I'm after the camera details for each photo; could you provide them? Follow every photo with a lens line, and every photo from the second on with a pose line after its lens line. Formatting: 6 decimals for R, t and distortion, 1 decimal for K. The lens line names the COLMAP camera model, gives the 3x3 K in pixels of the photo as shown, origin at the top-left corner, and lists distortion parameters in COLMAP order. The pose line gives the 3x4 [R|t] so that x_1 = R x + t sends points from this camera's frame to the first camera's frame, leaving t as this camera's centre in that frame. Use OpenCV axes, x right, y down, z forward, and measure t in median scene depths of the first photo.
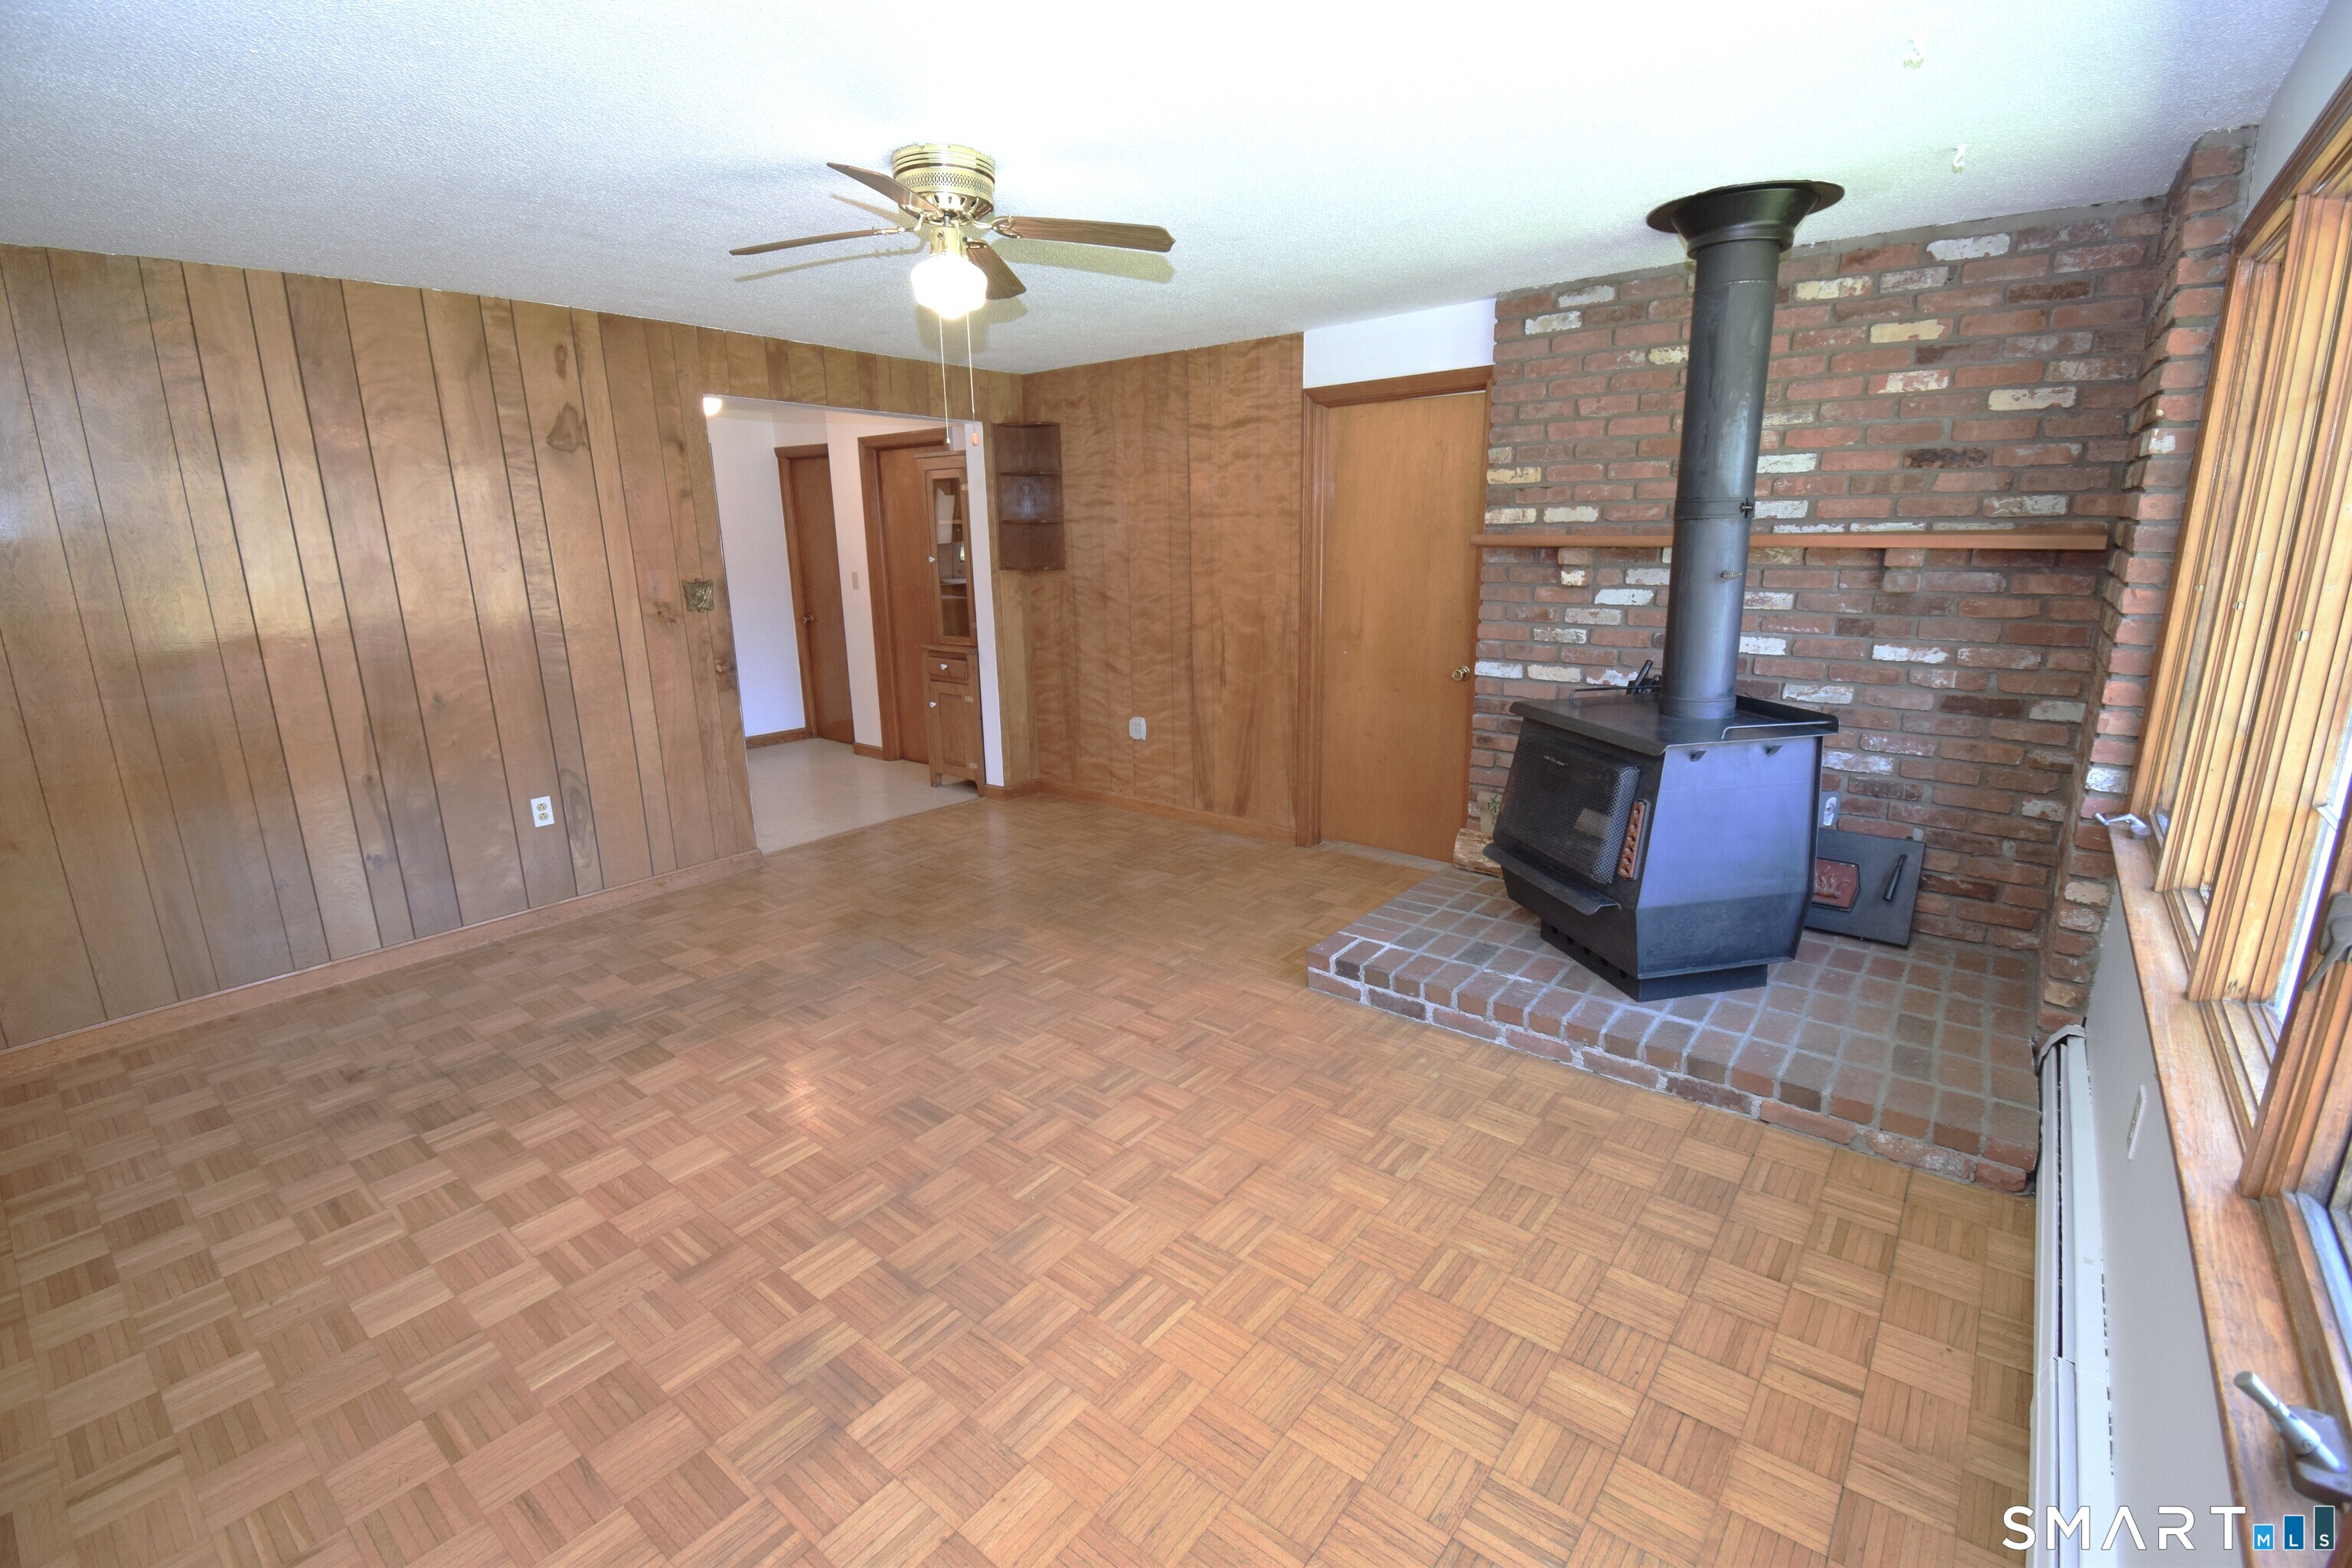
lens RADIAL K [[1043.7, 0, 1173.1], [0, 1043.7, 780.8], [0, 0, 1]] dist [0.010969, -0.009502]
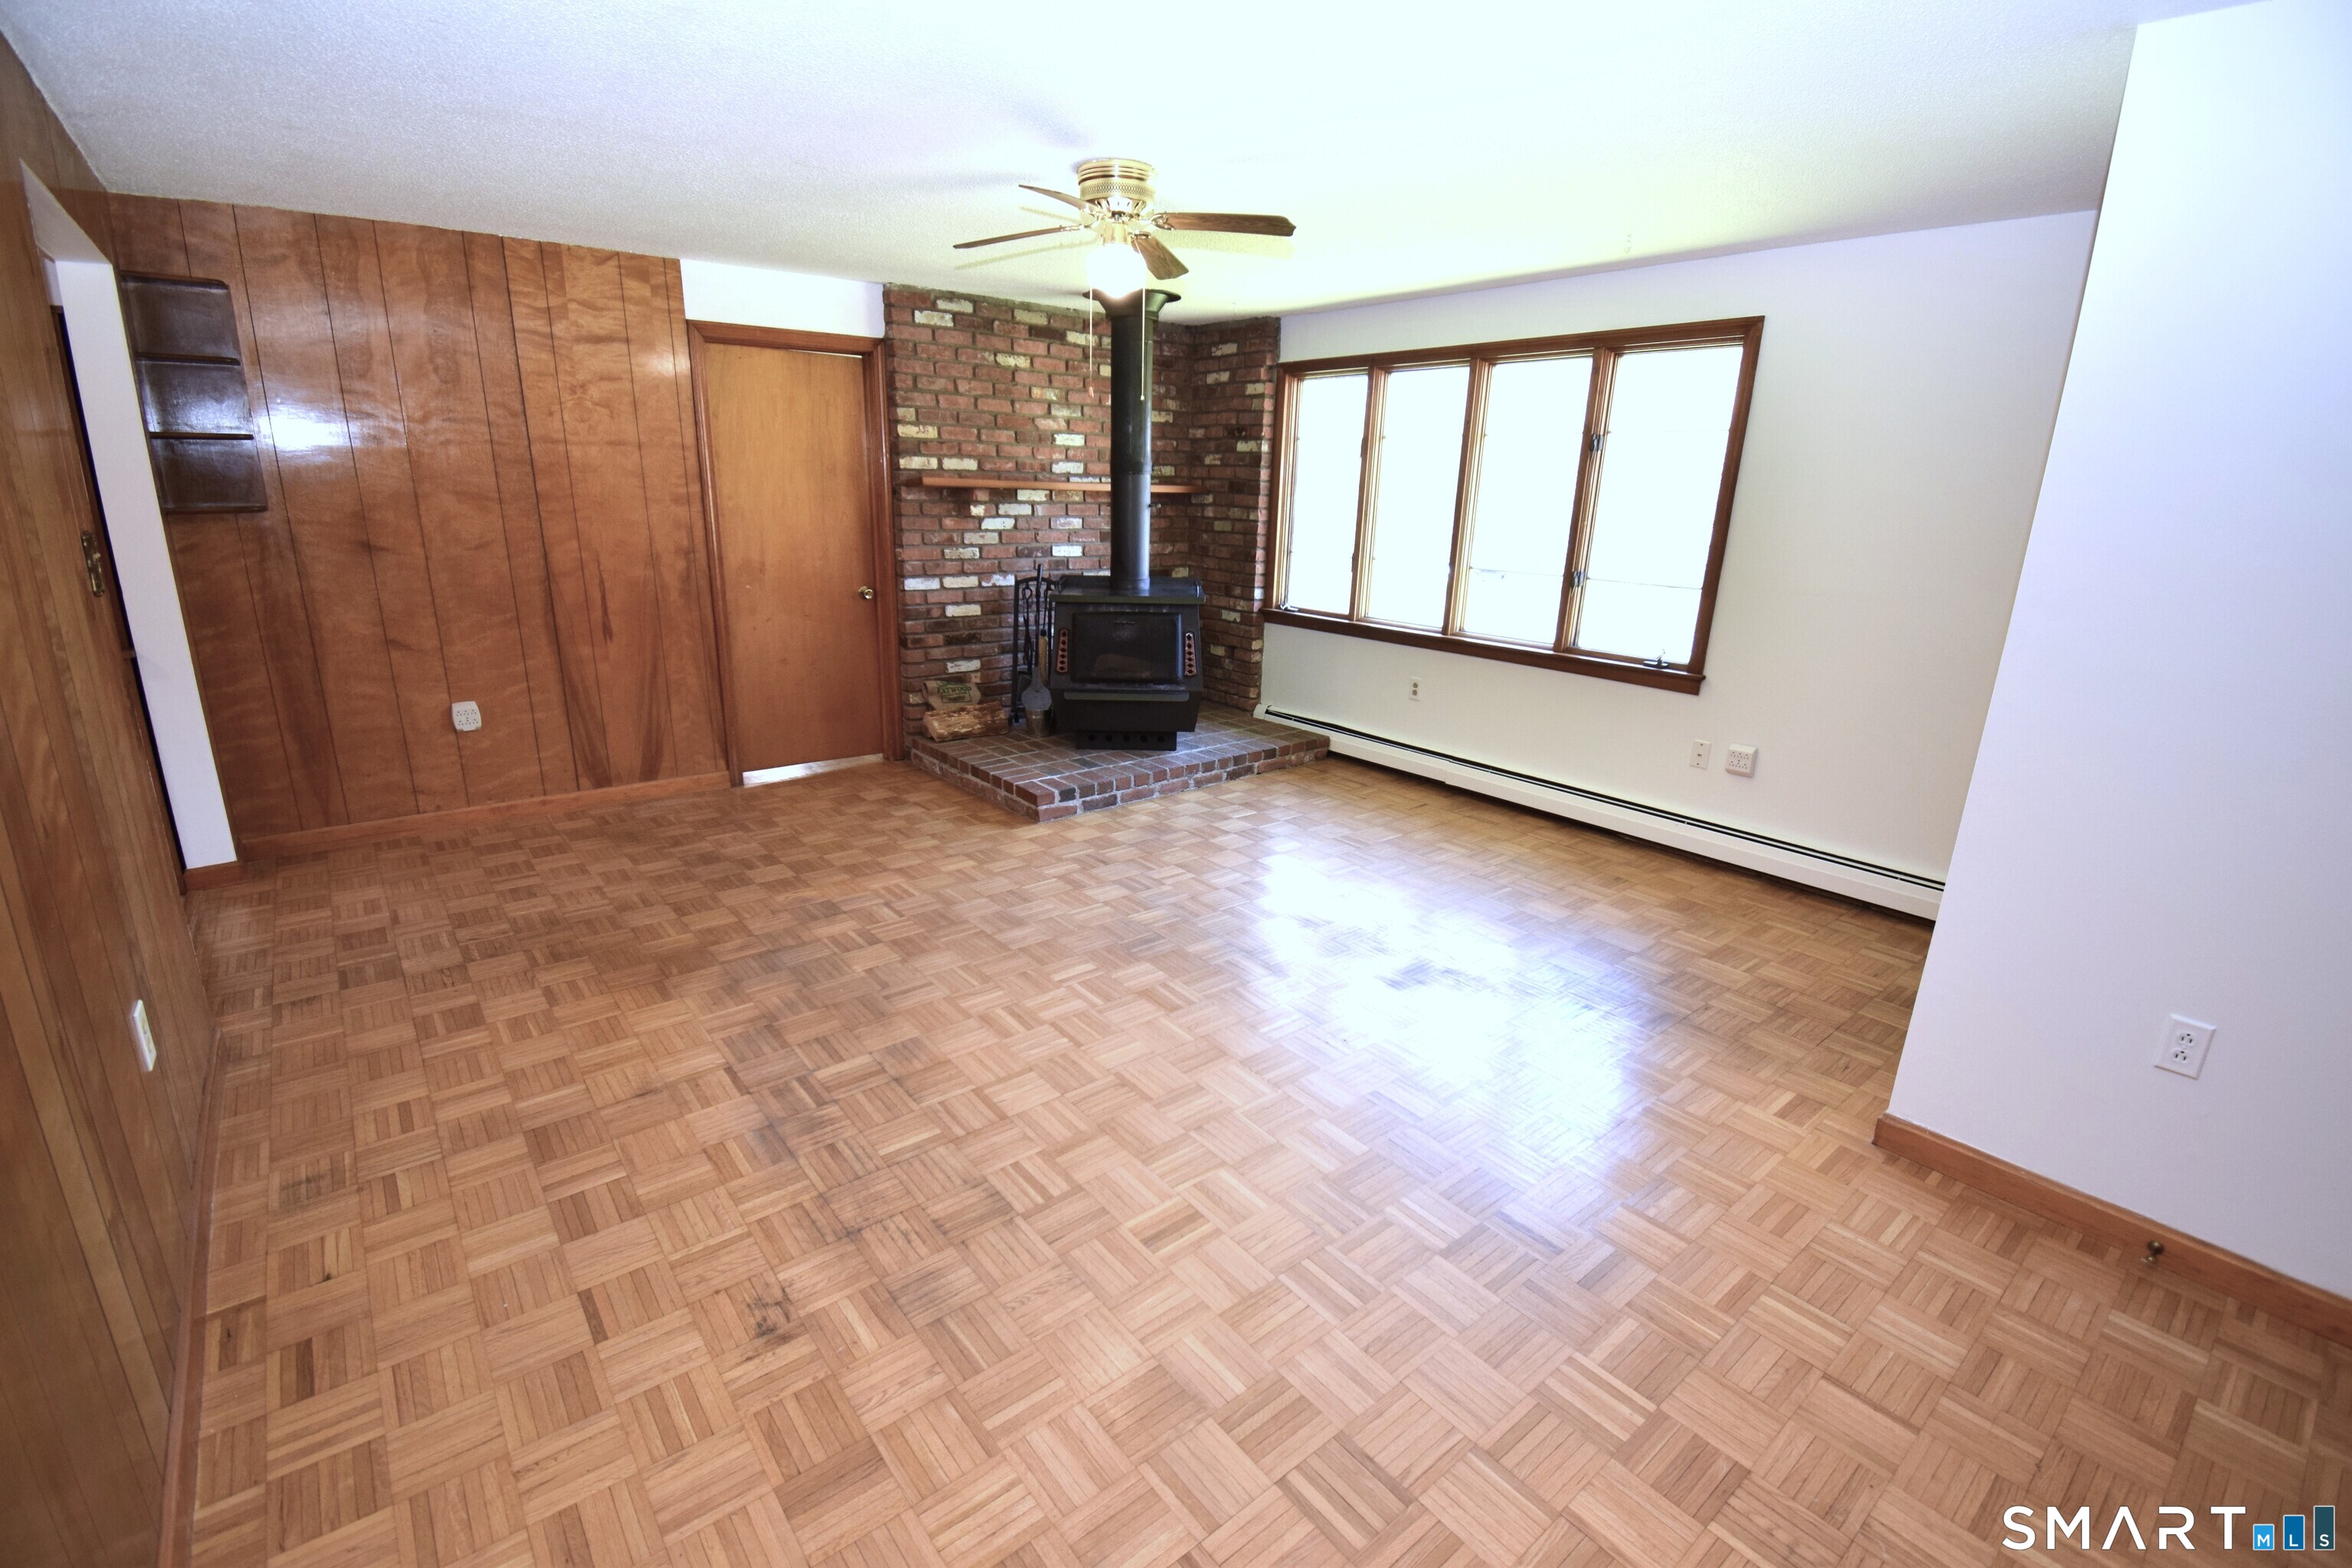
lens RADIAL K [[1043.7, 0, 1187.7], [0, 1043.7, 785.9], [0, 0, 1]] dist [0.010969, -0.009502]
pose [[0.194261, -0.255529, 0.947084, -0.984291], [0.204725, 0.954777, 0.215612, -0.086071], [-0.959349, 0.152007, 0.237789, 0.452942]]
